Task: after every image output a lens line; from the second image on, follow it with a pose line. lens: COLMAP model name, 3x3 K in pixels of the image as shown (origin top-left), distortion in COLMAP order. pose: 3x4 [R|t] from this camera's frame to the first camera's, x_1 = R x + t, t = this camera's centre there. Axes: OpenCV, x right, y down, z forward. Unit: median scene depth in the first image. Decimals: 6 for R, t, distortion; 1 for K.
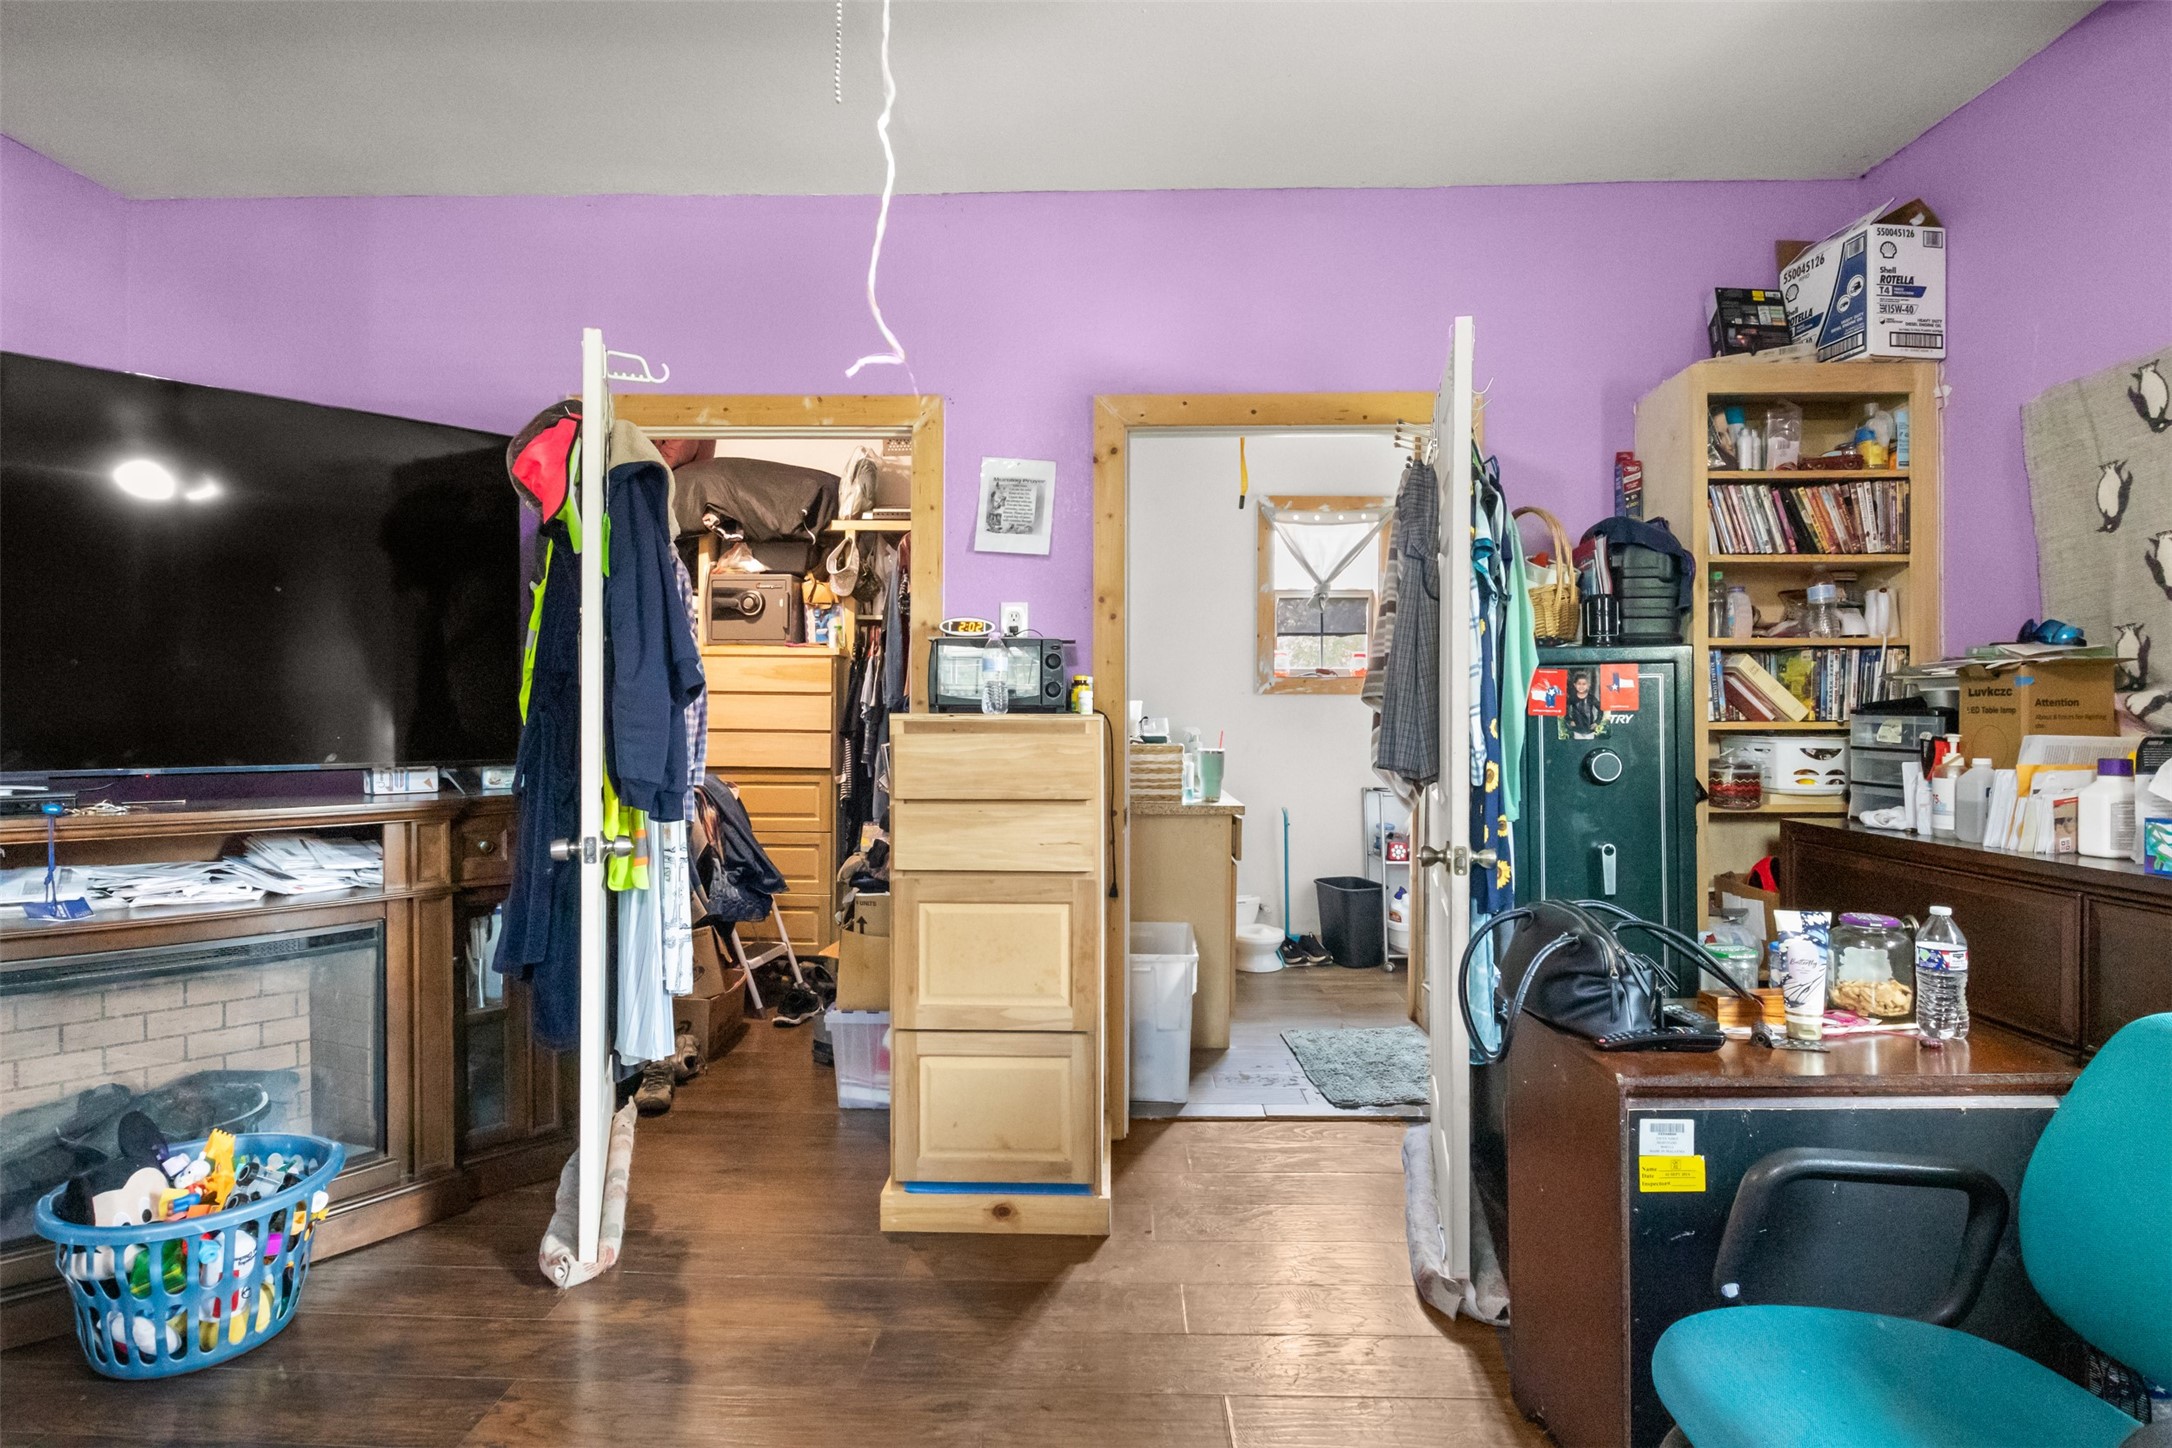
lens RADIAL K [[1086.6, 0, 1086.0], [0, 1086.6, 721.2], [0, 0, 1]] dist [-0.000062, 0.000450]
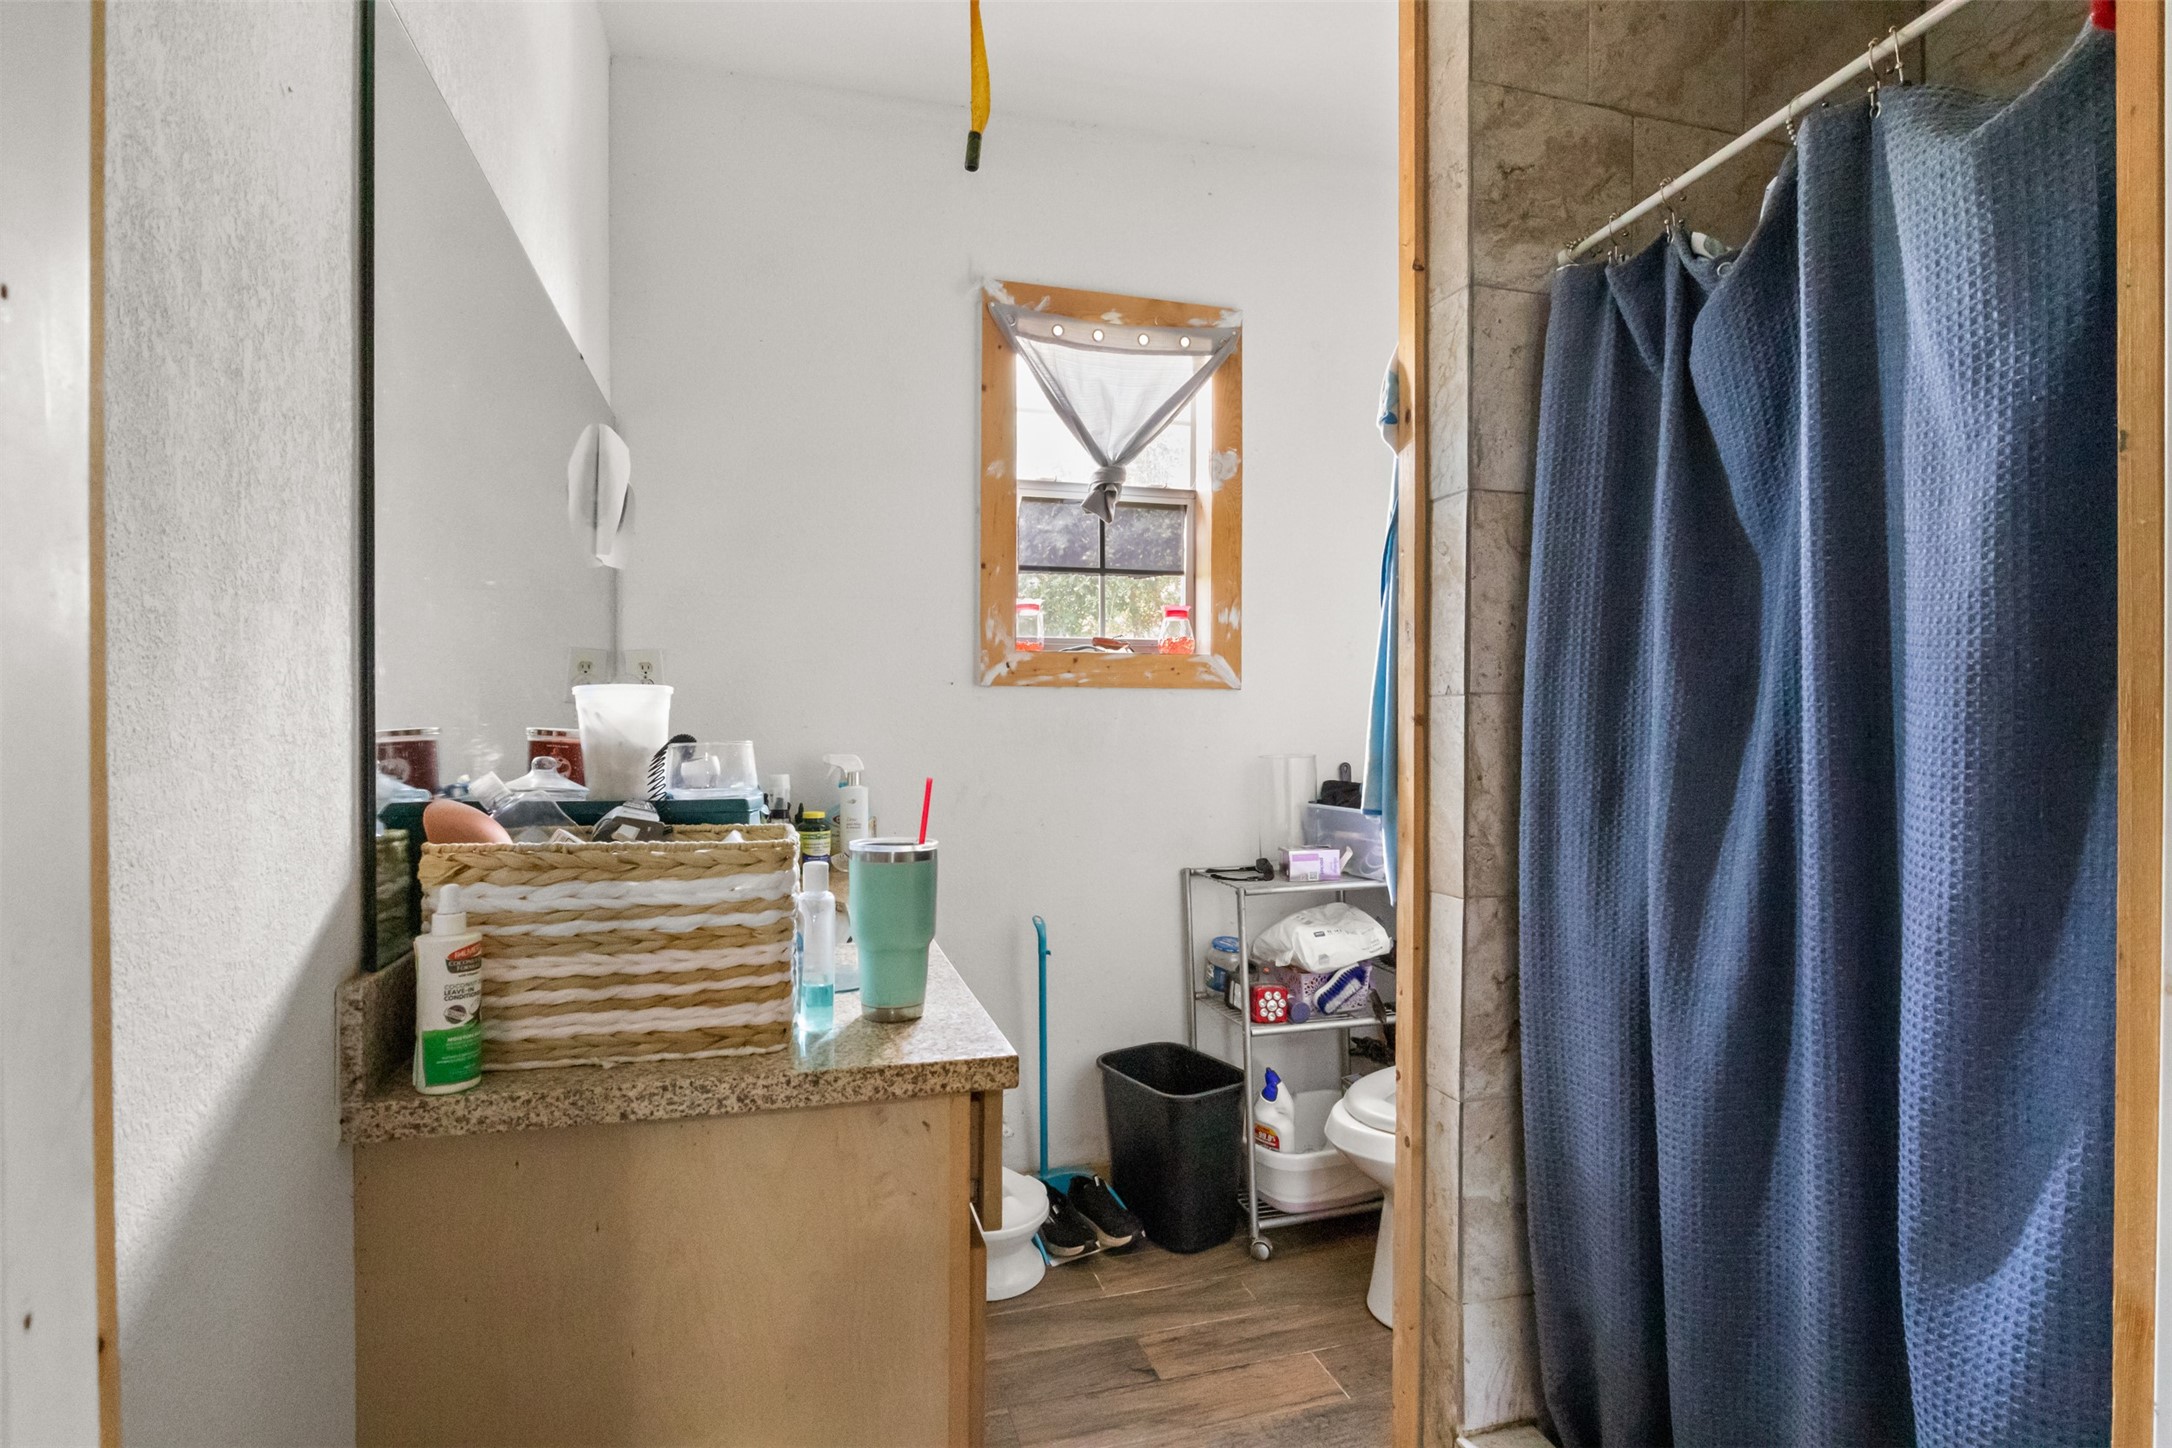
lens RADIAL K [[1086.6, 0, 1093.8], [0, 1086.6, 734.7], [0, 0, 1]] dist [-0.000062, 0.000450]
pose [[0.952957, -0.003436, 0.303086, 0.058042], [0.002689, 0.999992, 0.002883, -0.004065], [-0.303093, -0.001932, 0.952959, 0.527453]]
